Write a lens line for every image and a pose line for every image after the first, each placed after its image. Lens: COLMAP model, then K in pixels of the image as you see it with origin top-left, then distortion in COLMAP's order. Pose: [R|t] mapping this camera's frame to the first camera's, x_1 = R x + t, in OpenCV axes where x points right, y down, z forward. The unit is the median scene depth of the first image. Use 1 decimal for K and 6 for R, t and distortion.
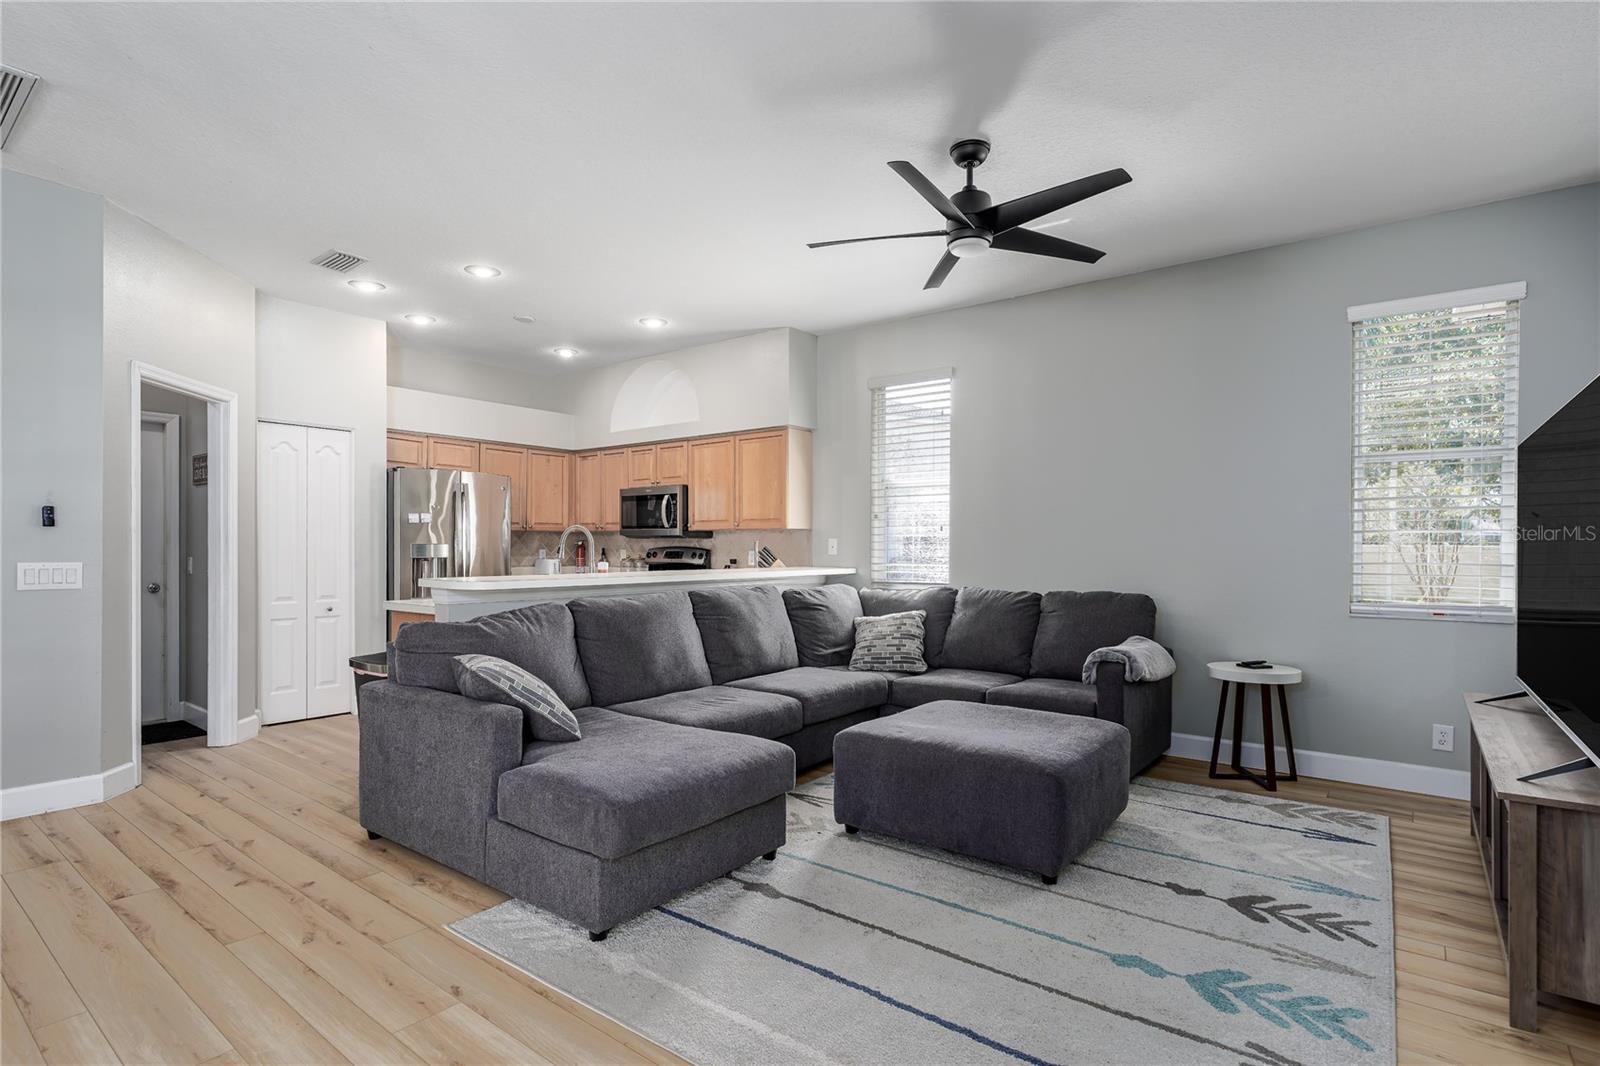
lens RADIAL K [[798.2, 0, 802.2], [0, 798.2, 552.3], [0, 0, 1]] dist [0.000051, 0.000146]
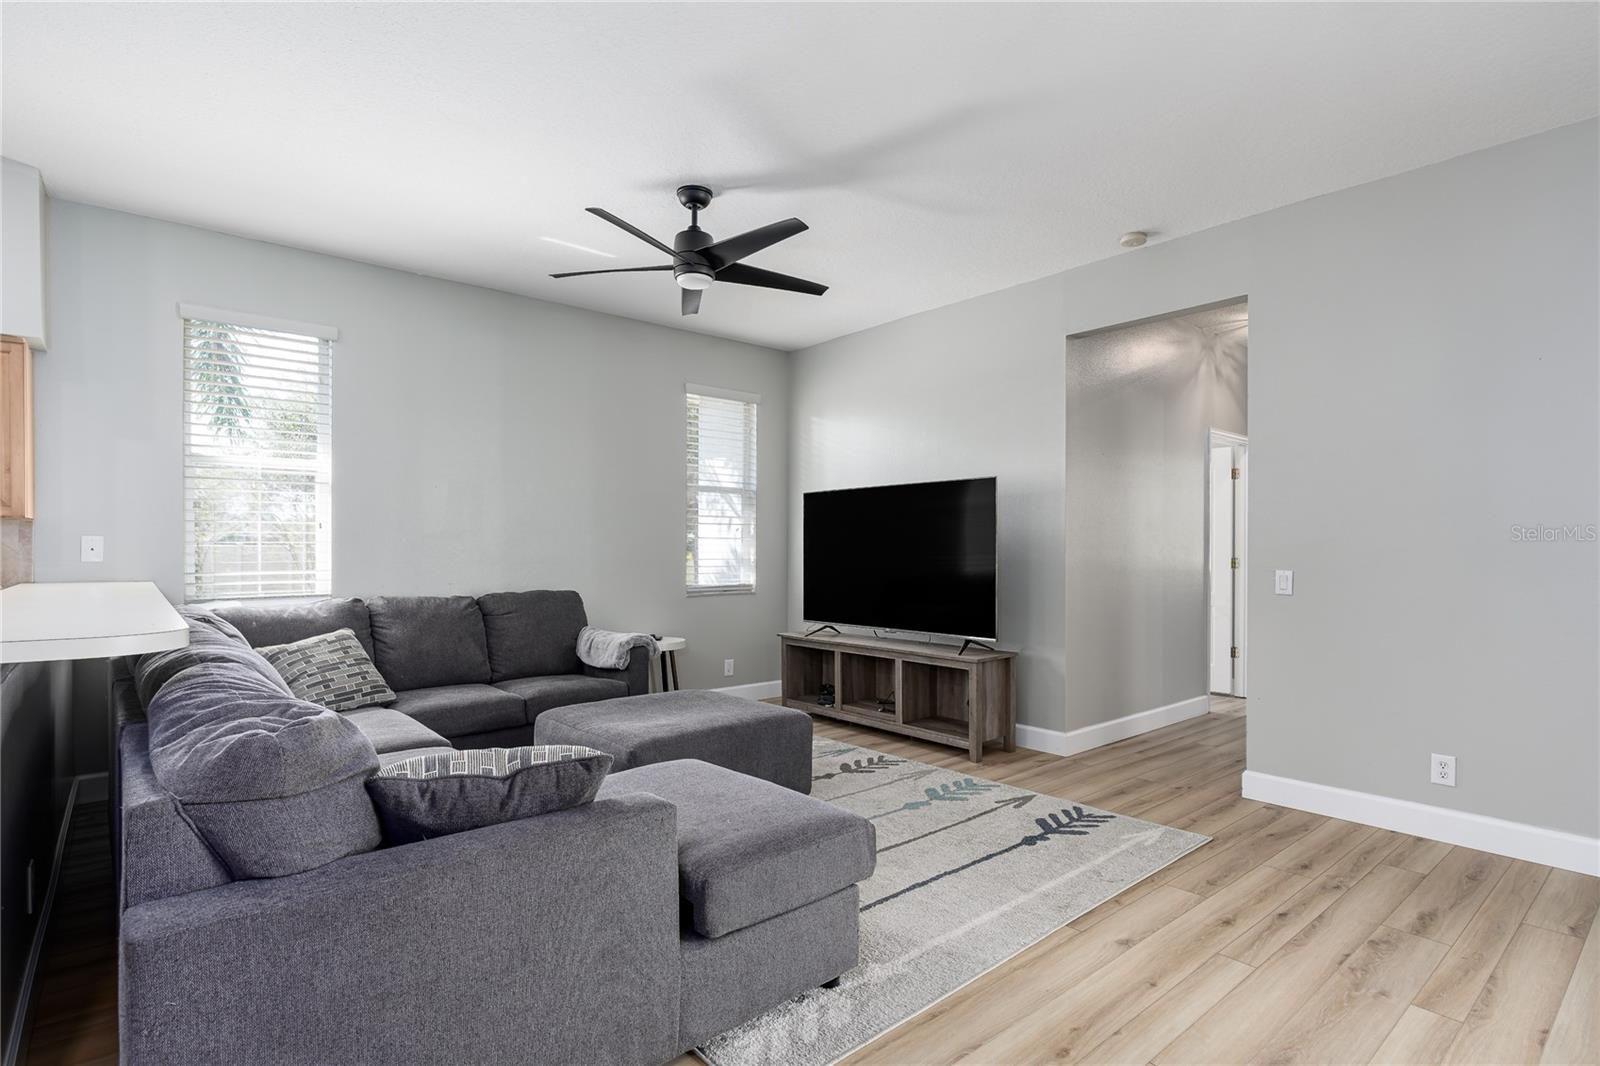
lens RADIAL K [[784.8, 0, 800.2], [0, 784.8, 551.7], [0, 0, 1]] dist [-0.002199, -0.000414]
pose [[0.202419, -0.003236, 0.979294, -0.802886], [0.004539, 0.999987, 0.002366, -0.006105], [-0.979289, 0.003966, 0.202431, 0.604022]]
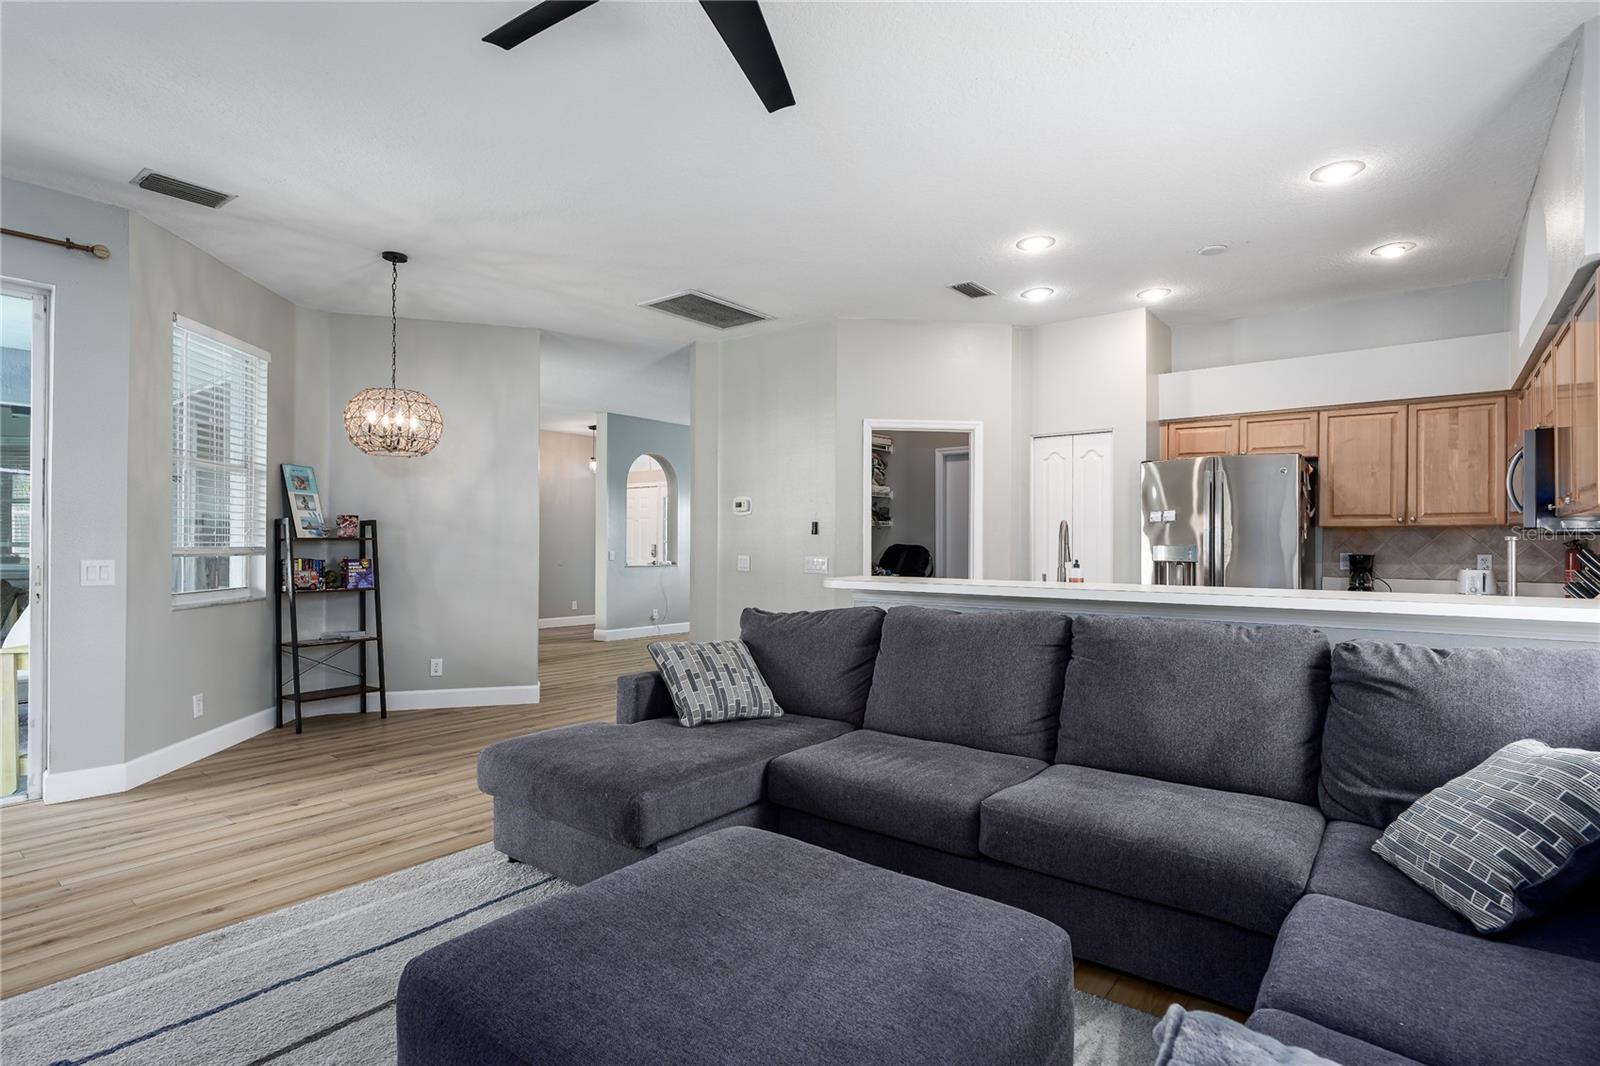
lens RADIAL K [[781.1, 0, 796.4], [0, 781.1, 535.3], [0, 0, 1]] dist [-0.001888, 0.000130]
pose [[-0.016572, -0.014100, -0.999763, 0.681768], [-0.010245, 0.999850, -0.013931, -0.008381], [0.999810, 0.010012, -0.016714, 1.028425]]
